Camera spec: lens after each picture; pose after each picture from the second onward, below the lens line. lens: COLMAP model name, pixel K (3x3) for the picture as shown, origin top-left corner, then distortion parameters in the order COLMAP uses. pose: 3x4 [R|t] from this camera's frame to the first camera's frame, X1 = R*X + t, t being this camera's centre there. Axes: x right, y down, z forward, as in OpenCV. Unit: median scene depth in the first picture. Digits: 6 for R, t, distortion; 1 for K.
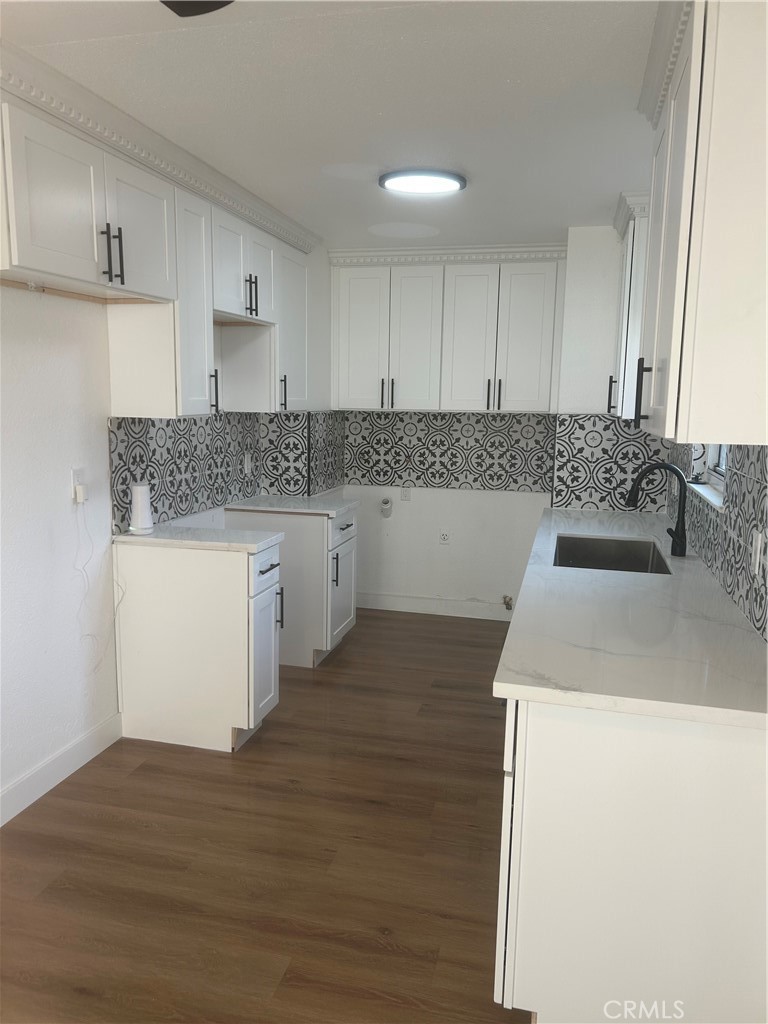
lens RADIAL K [[777.8, 0, 342.4], [0, 777.8, 502.6], [0, 0, 1]] dist [0.073225, -0.063533]
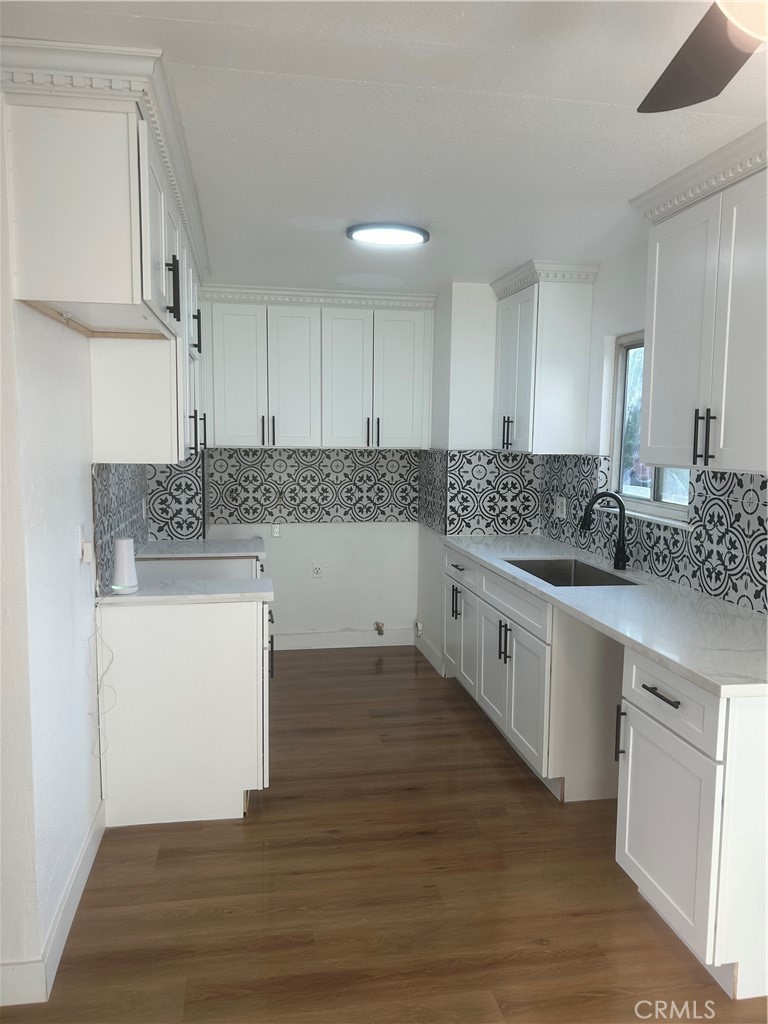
lens RADIAL K [[777.8, 0, 376.9], [0, 777.8, 511.8], [0, 0, 1]] dist [0.073225, -0.063533]
pose [[0.905815, -0.046605, 0.421103, -0.285902], [0.059837, 0.998041, -0.018257, -0.012848], [-0.419427, 0.041735, 0.906829, 0.056009]]
